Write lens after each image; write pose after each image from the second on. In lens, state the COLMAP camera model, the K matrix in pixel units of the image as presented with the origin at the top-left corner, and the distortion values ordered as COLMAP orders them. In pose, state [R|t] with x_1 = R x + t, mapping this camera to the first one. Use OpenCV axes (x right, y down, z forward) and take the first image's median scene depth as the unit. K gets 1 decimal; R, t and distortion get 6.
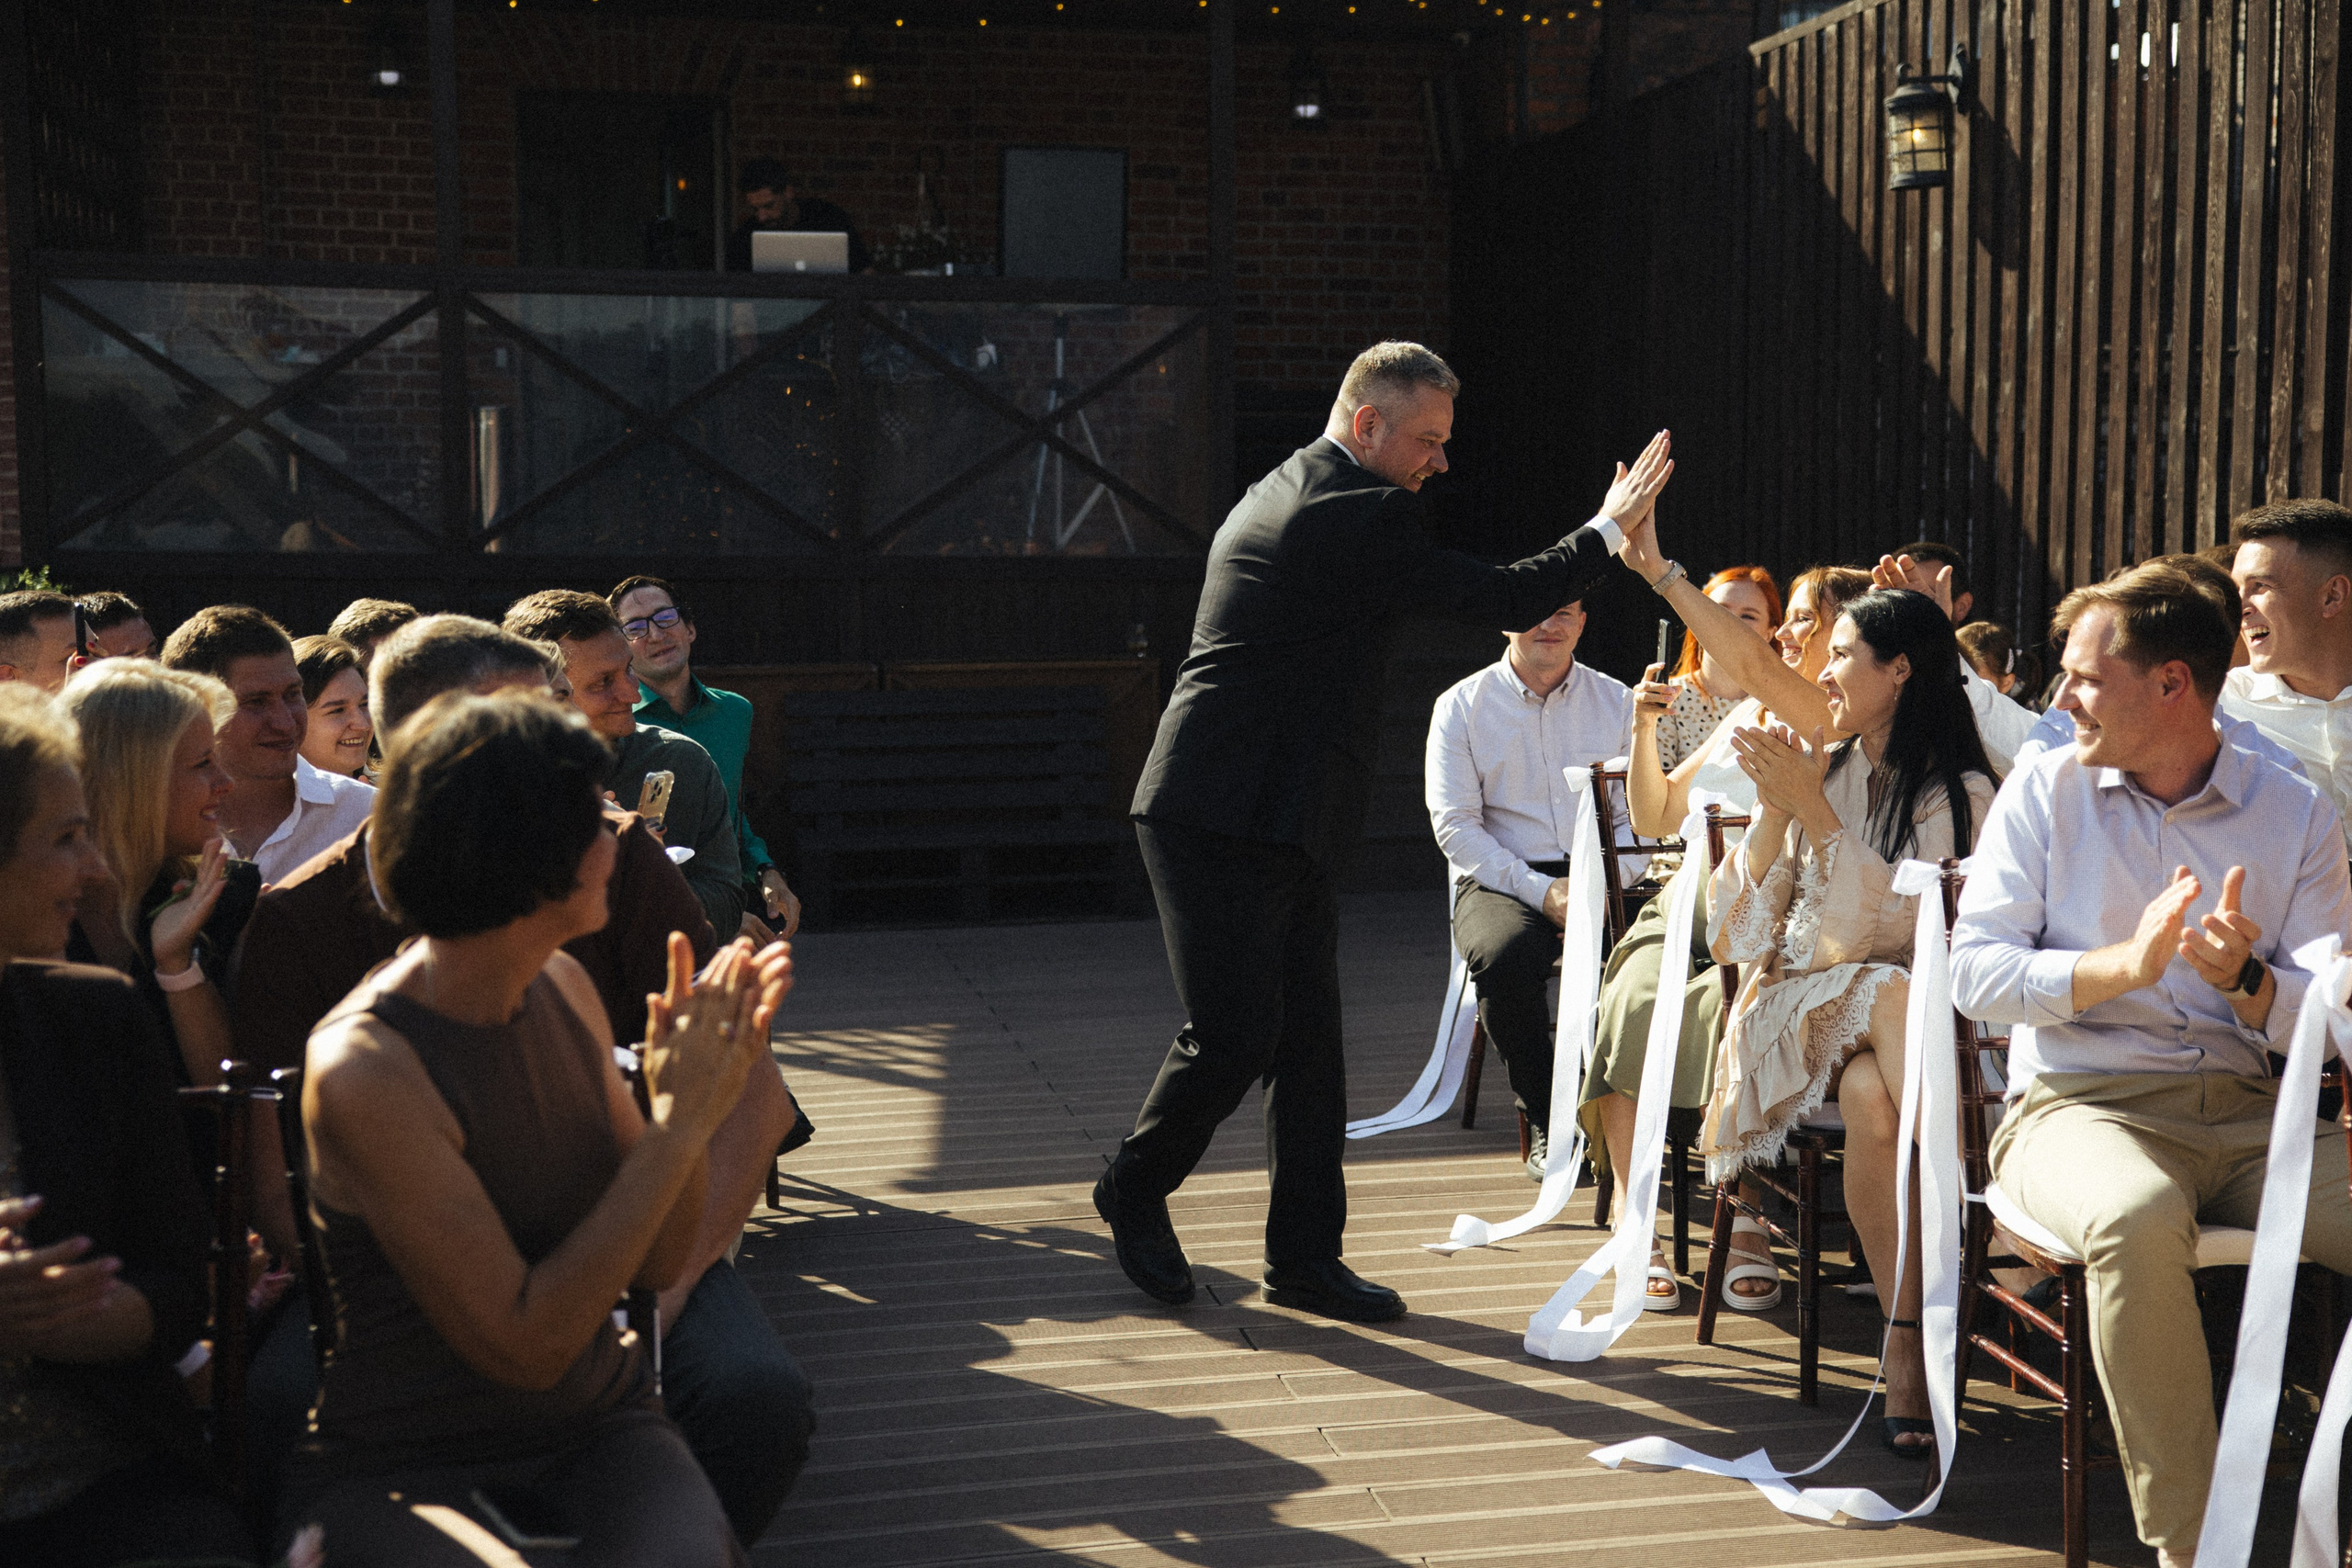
lens RADIAL K [[3548.1, 0, 1114.7], [0, 3548.1, 772.1], [0, 0, 1]] dist [0.104417, -0.002701]
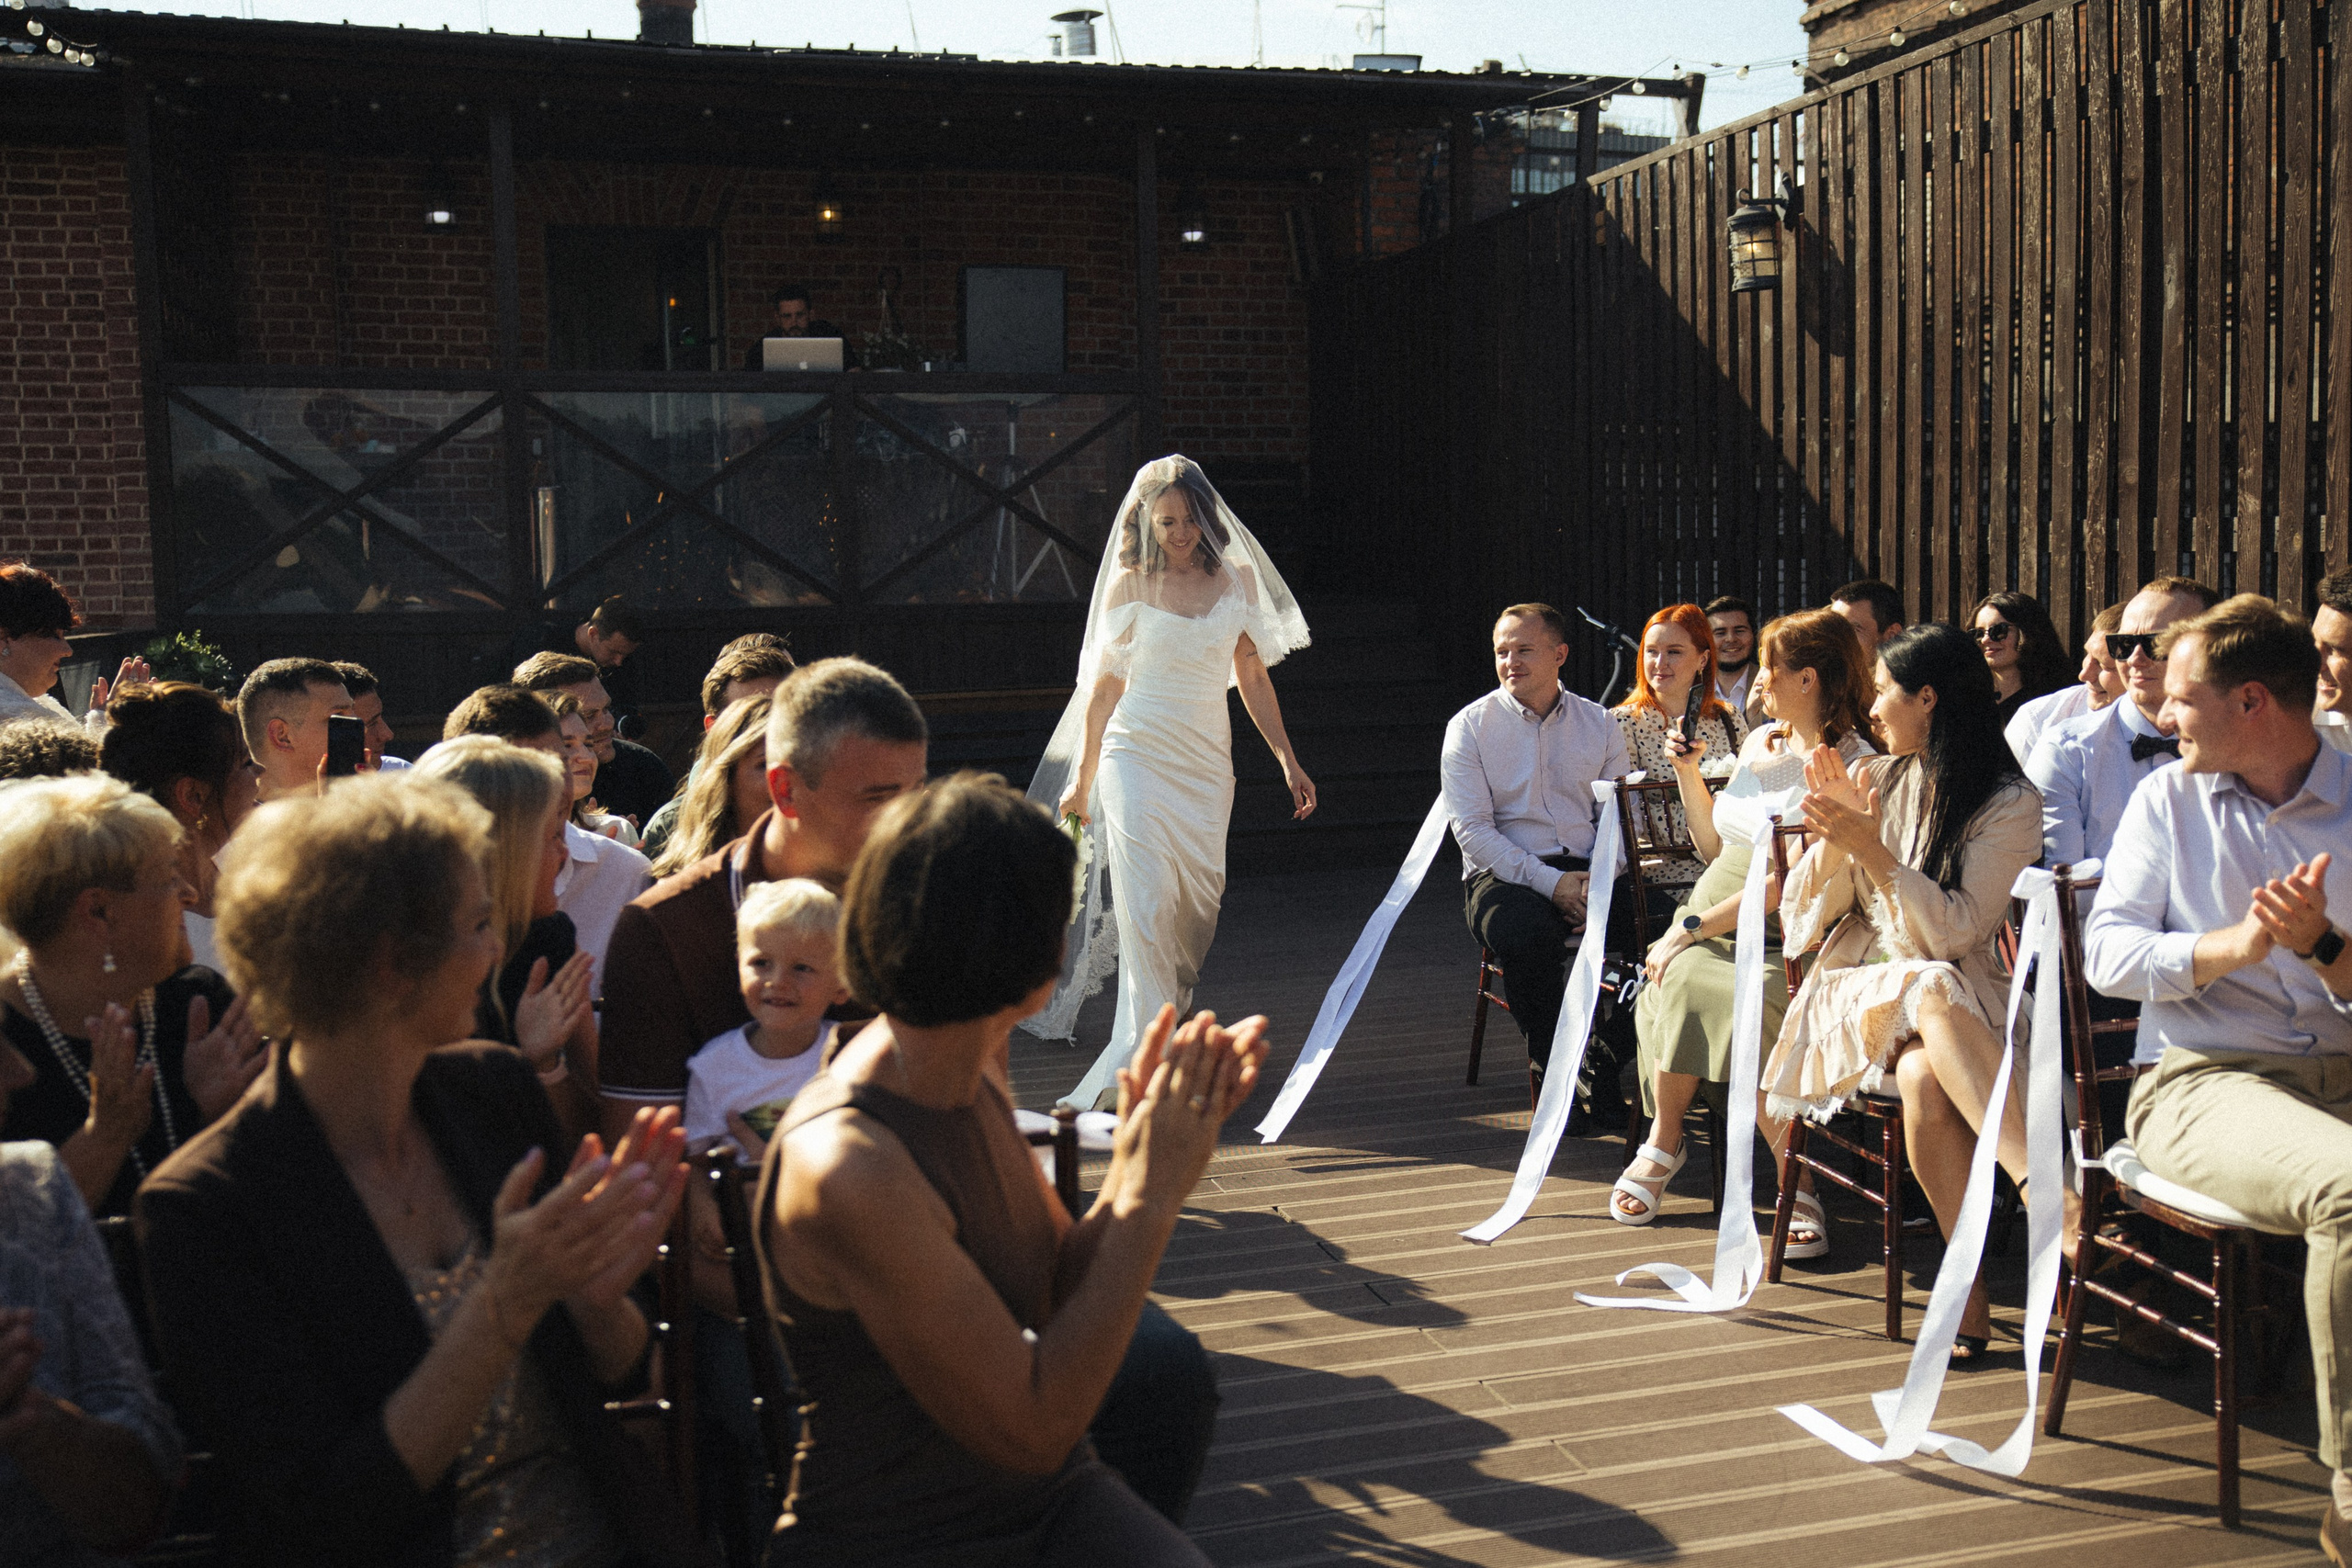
lens RADIAL K [[2737.3, 0, 1176.0], [0, 2737.3, 784.0], [0, 0, 1]] dist [0.001321, 0.064790]
pose [[0.995746, -0.025996, 0.088401, -0.061035], [0.025212, 0.999632, 0.009967, -0.008506], [-0.088628, -0.007695, 0.996035, 0.082269]]
